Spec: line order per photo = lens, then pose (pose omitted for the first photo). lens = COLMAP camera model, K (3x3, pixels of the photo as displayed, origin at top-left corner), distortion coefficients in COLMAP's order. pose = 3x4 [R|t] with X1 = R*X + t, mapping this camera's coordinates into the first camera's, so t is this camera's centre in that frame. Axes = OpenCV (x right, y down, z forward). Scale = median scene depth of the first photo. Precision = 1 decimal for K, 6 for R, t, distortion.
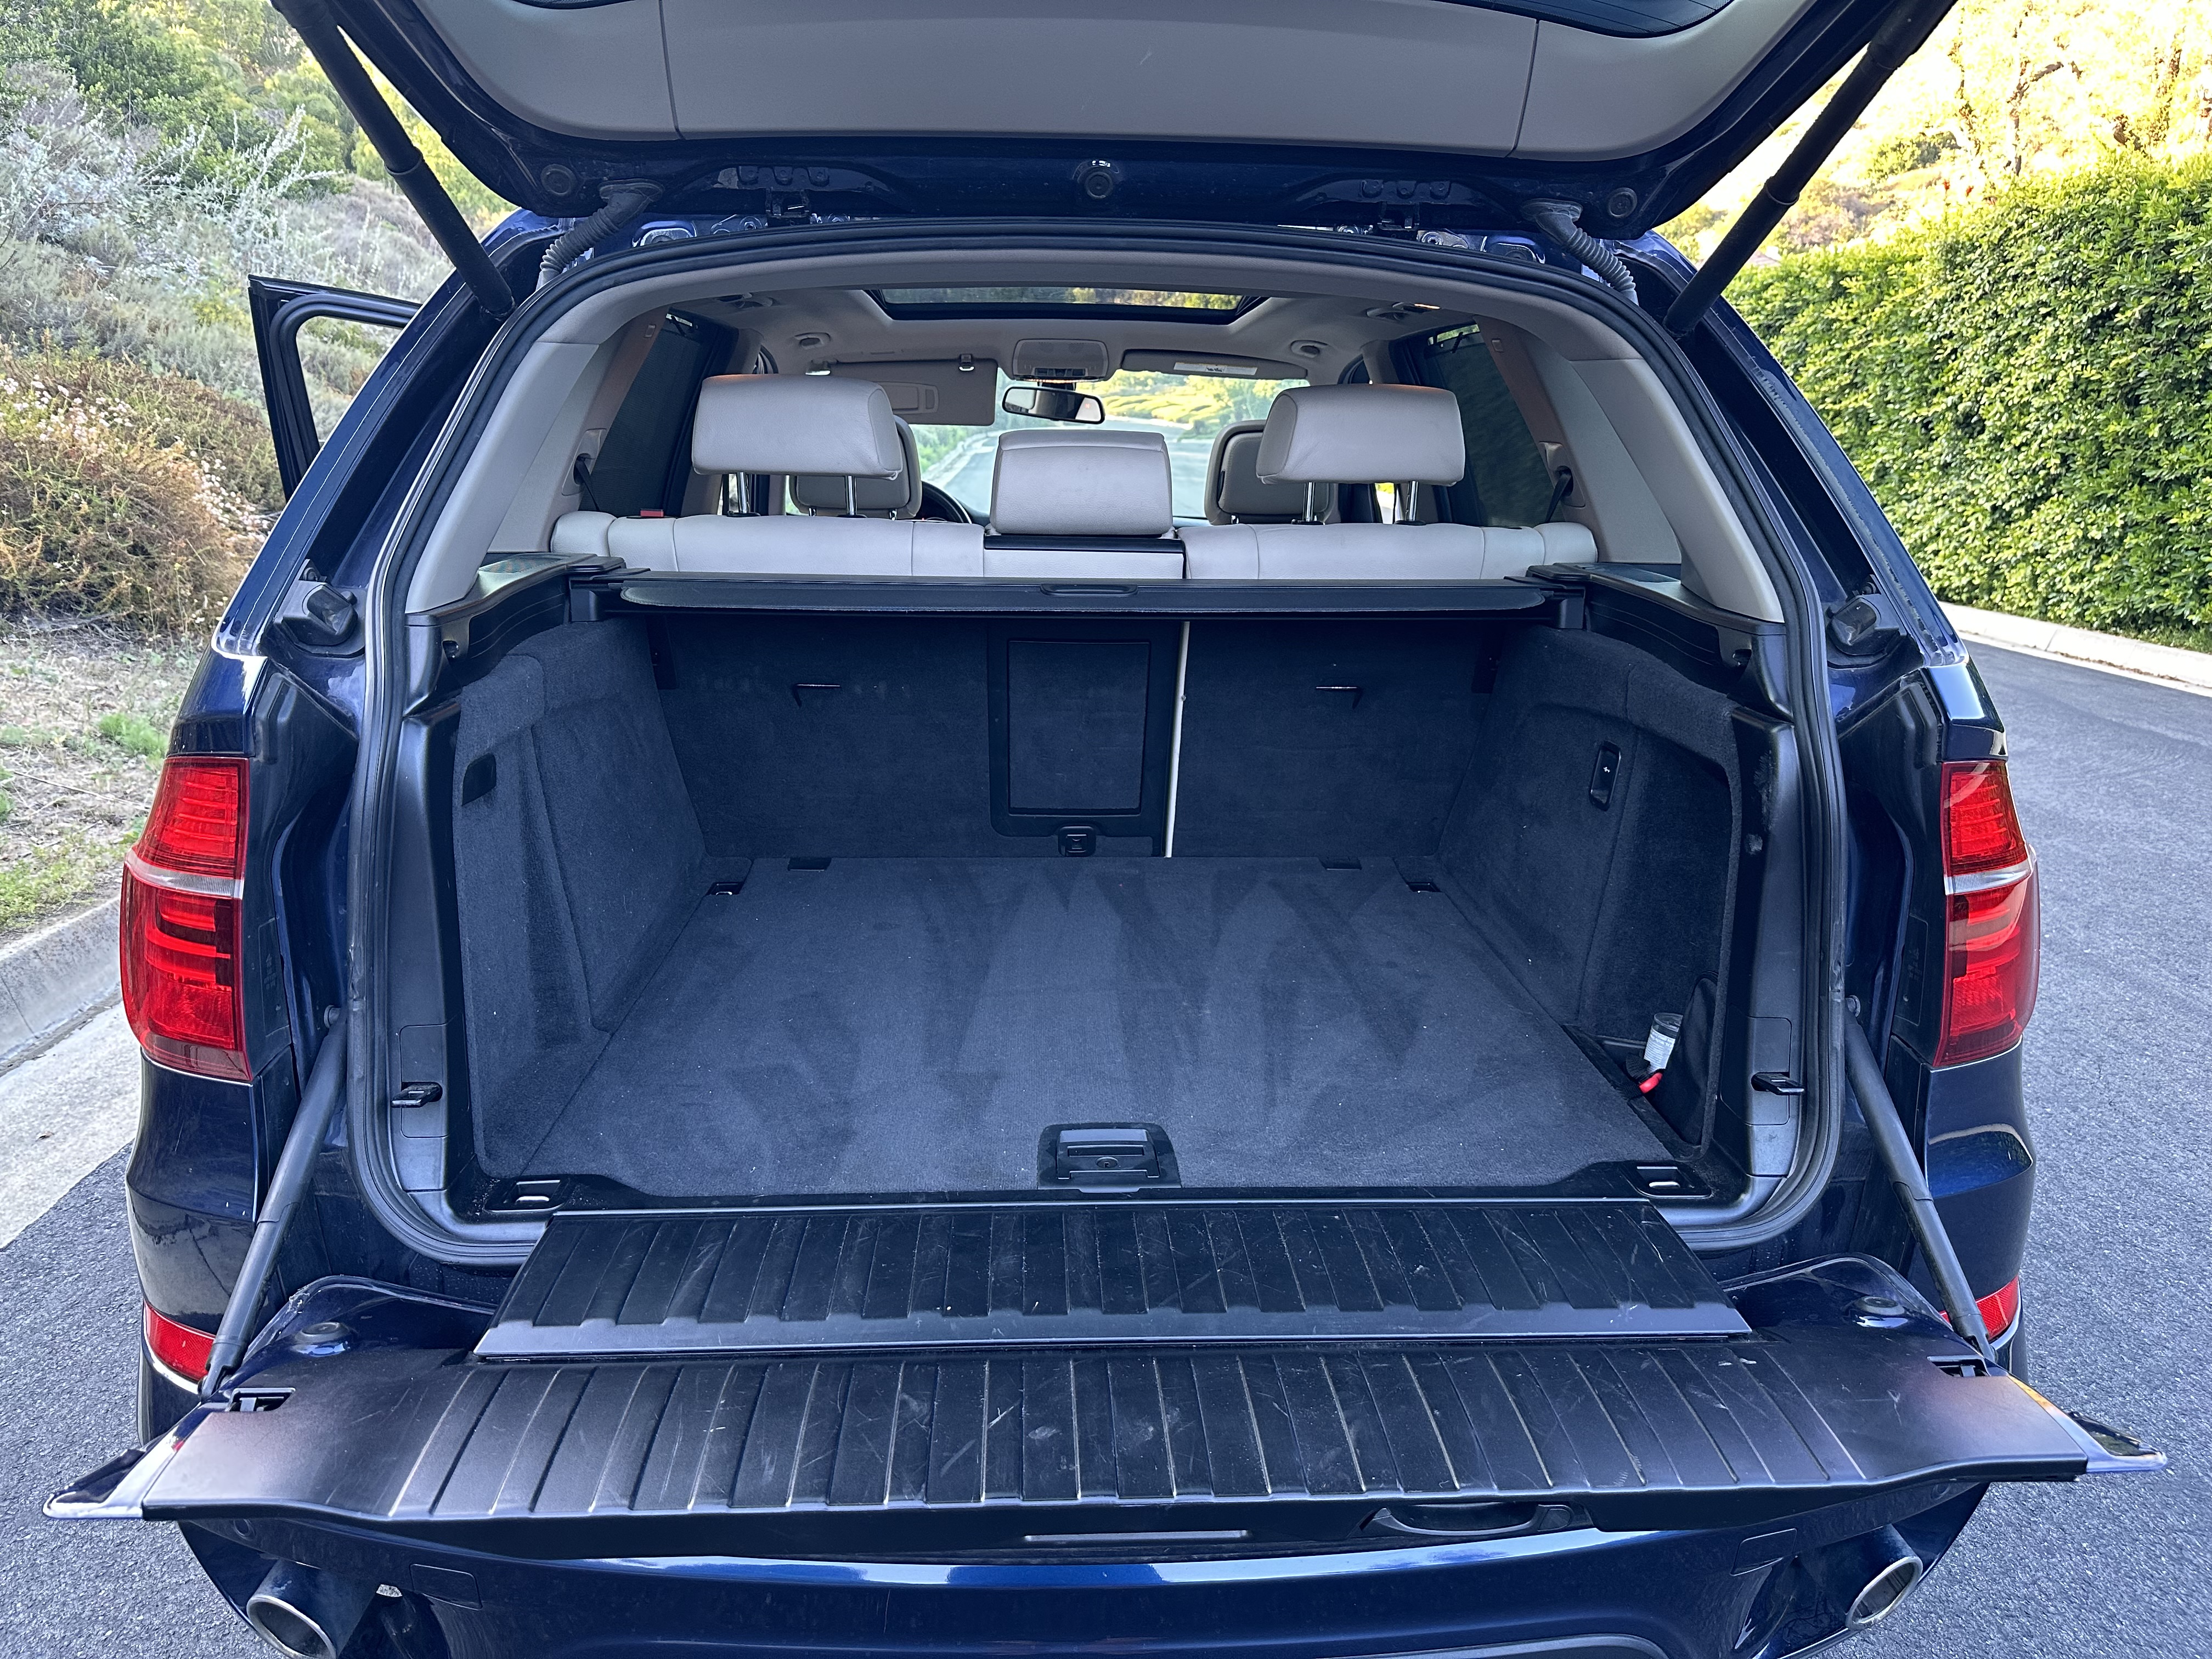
lens RADIAL K [[1643.3, 0, 1106.0], [0, 1643.3, 829.5], [0, 0, 1]] dist [0.004606, -0.030593]
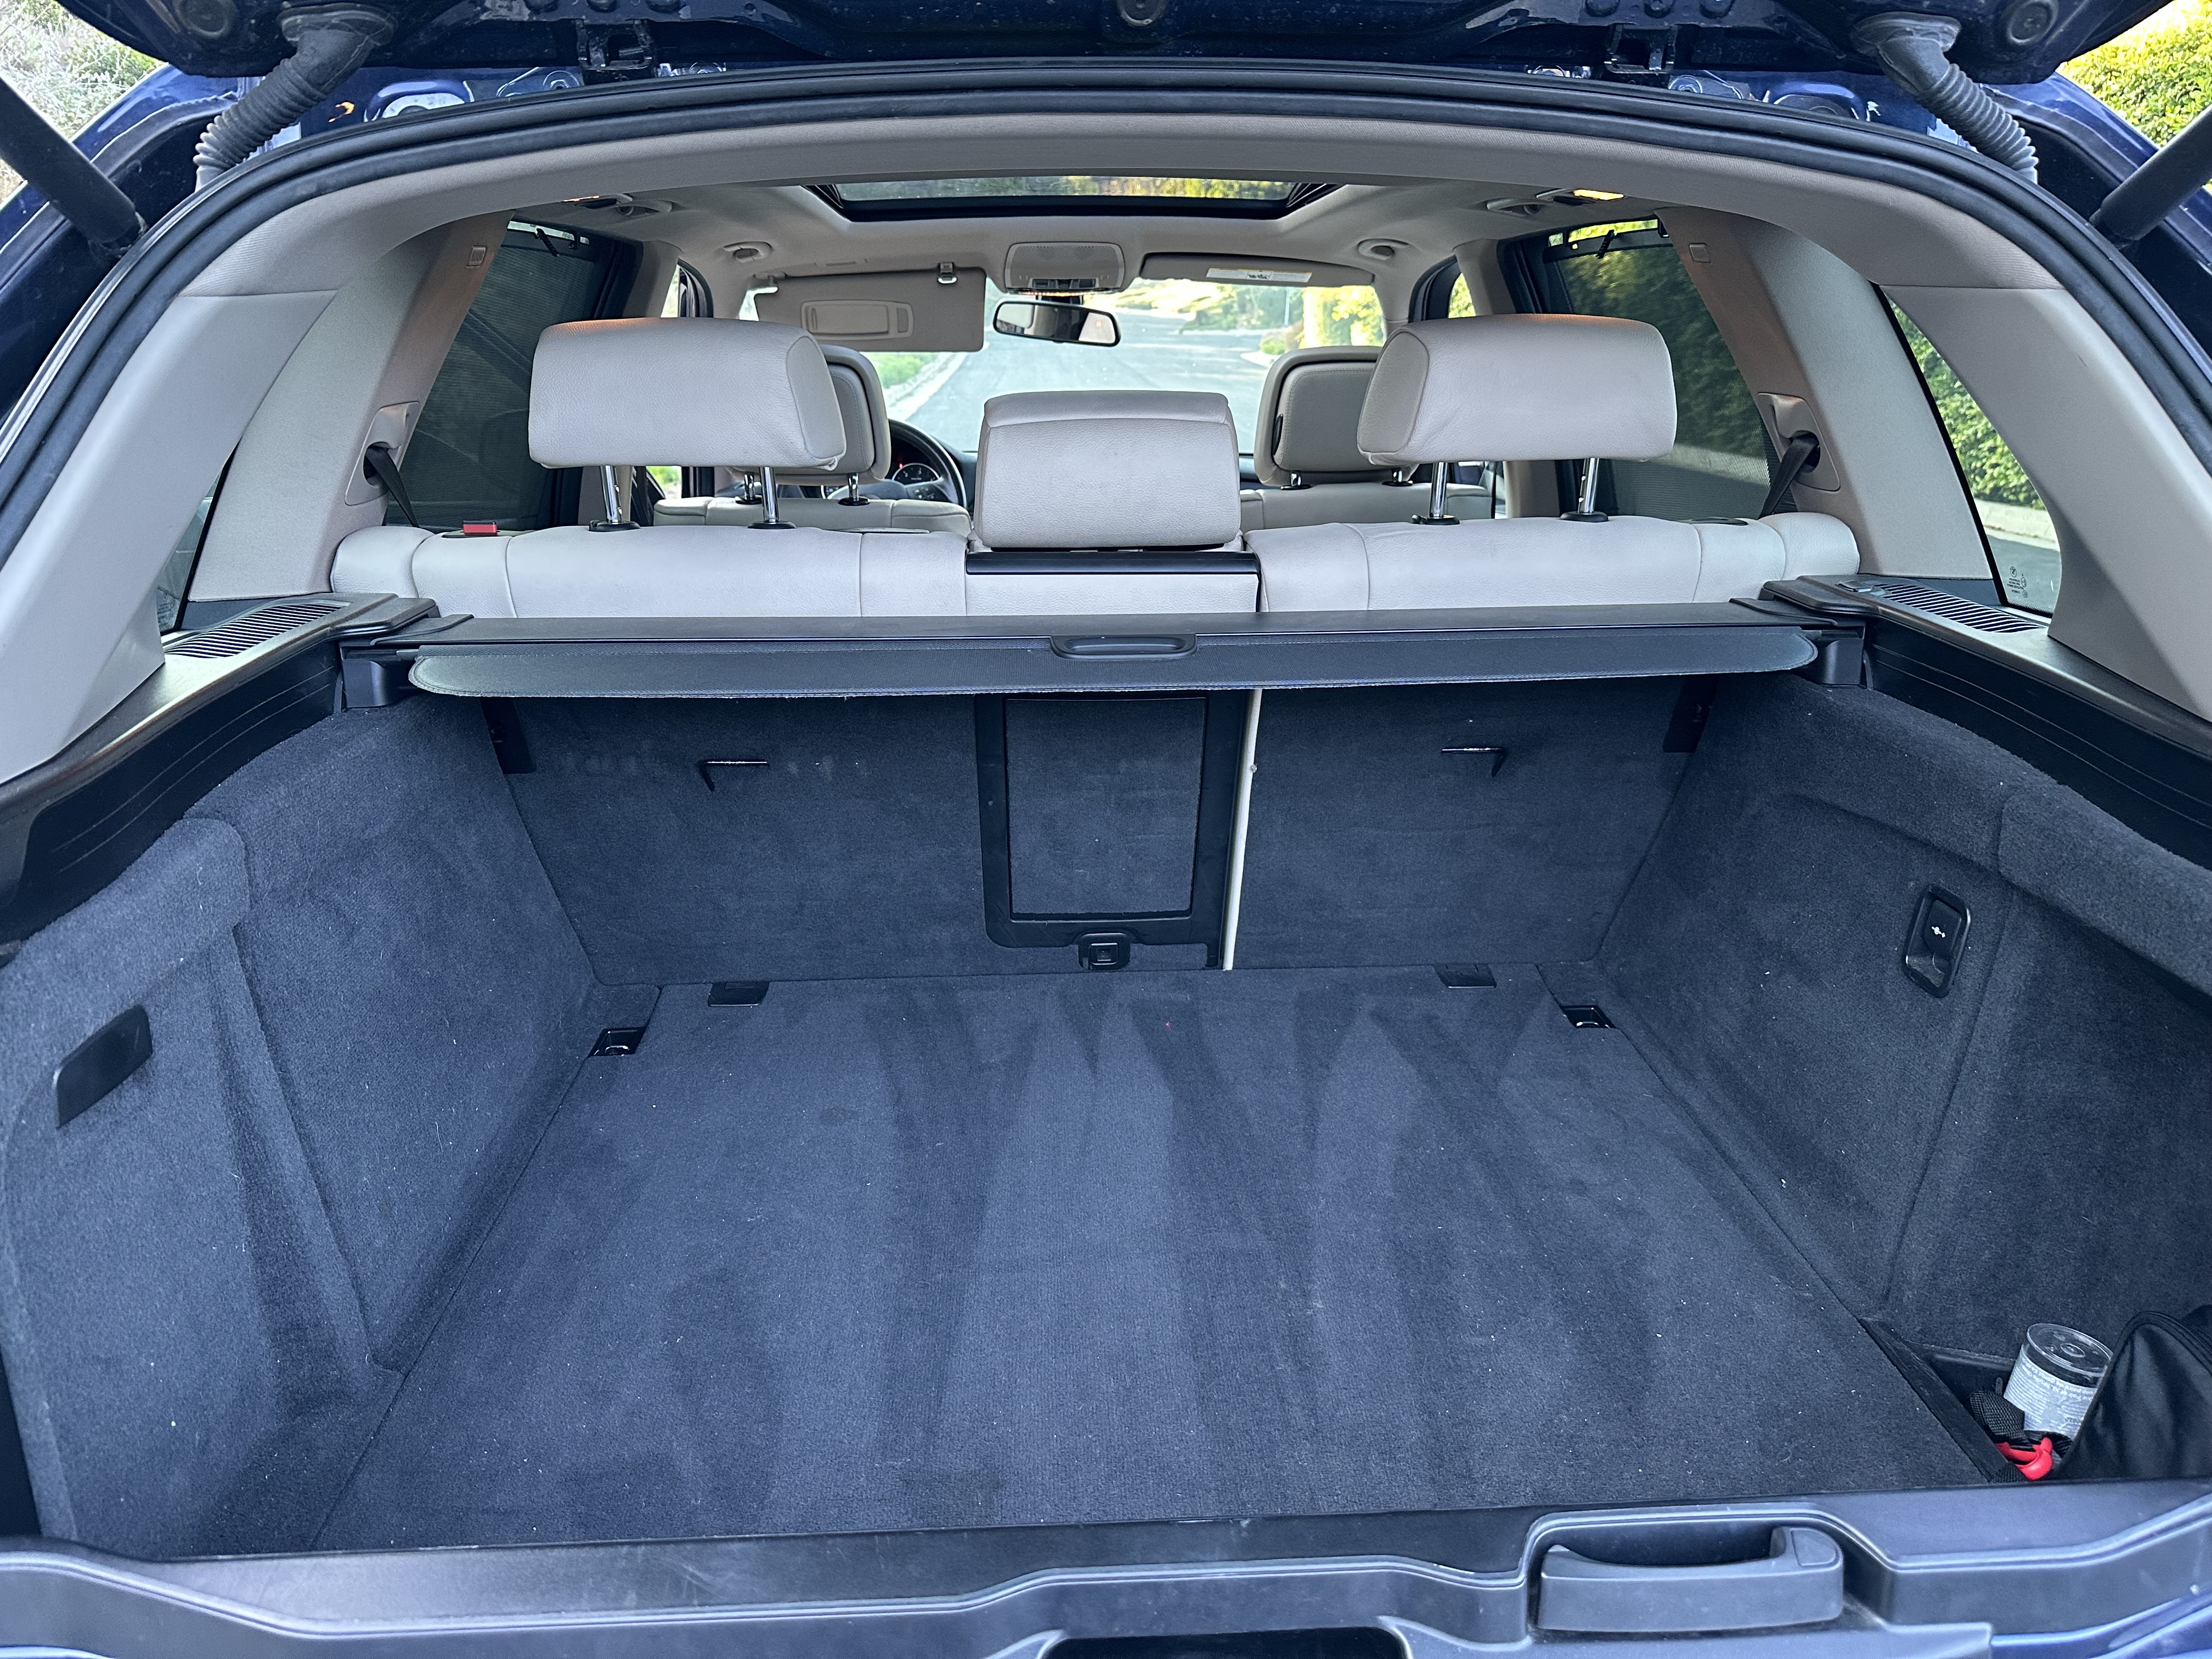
lens RADIAL K [[1643.3, 0, 1106.0], [0, 1643.3, 829.5], [0, 0, 1]] dist [0.004606, -0.030593]
pose [[0.999844, -0.017246, -0.003872, -0.014564], [0.017453, 0.997912, 0.062182, -0.100967], [0.002791, -0.062240, 0.998057, 0.299389]]
